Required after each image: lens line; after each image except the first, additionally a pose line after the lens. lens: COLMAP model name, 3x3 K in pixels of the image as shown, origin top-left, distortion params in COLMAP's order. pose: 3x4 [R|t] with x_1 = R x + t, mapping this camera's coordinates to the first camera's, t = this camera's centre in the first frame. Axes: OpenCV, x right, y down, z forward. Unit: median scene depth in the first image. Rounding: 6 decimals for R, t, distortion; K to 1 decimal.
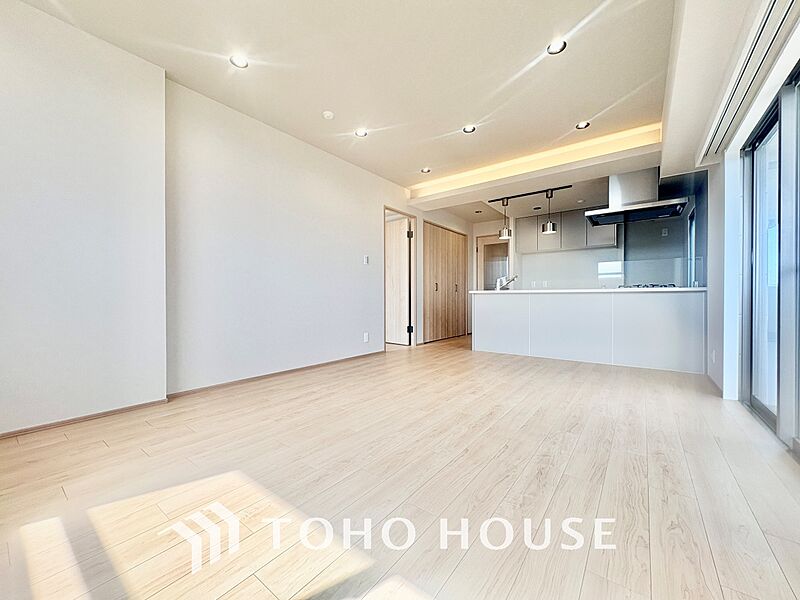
lens RADIAL K [[320.5, 0, 399.7], [0, 320.5, 299.4], [0, 0, 1]] dist [-0.000125, 0.000669]
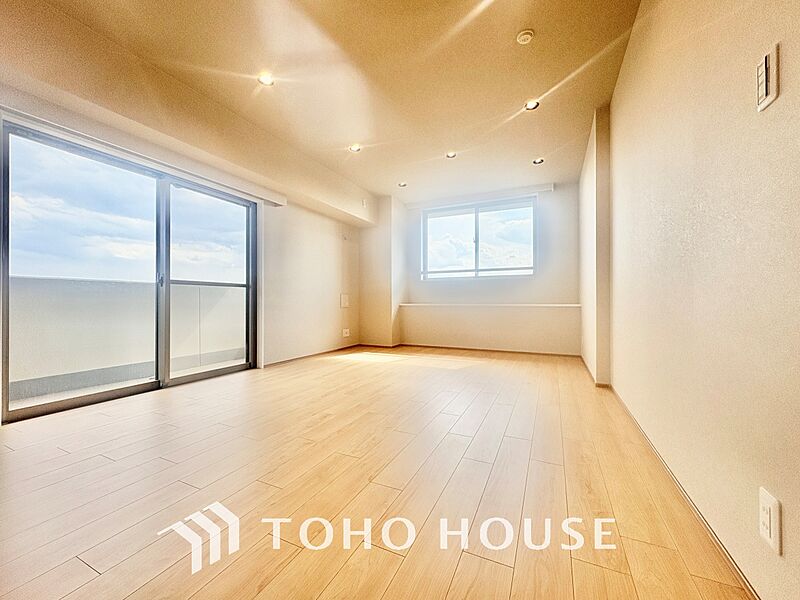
lens RADIAL K [[320.5, 0, 397.5], [0, 320.5, 298.3], [0, 0, 1]] dist [-0.000125, 0.000669]
pose [[-0.980459, 0.001313, -0.196718, 0.166482], [0.001780, 0.999996, -0.002200, -0.003082], [0.196714, -0.002507, -0.980458, 1.444010]]
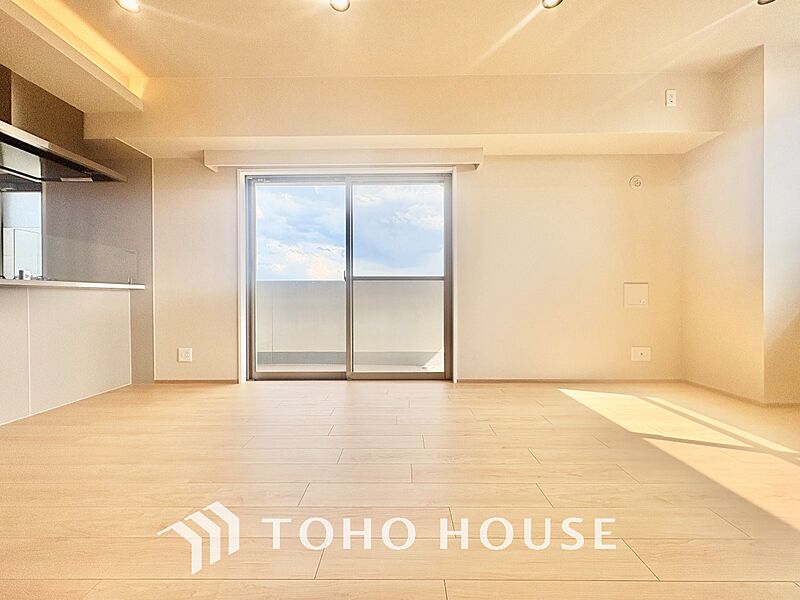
lens RADIAL K [[320.5, 0, 400.6], [0, 320.5, 298.2], [0, 0, 1]] dist [-0.000125, 0.000669]
pose [[-0.597486, 0.002295, 0.801876, -0.195232], [0.008655, 0.999956, 0.003587, 0.001794], [-0.801833, 0.009084, -0.597479, 0.906781]]
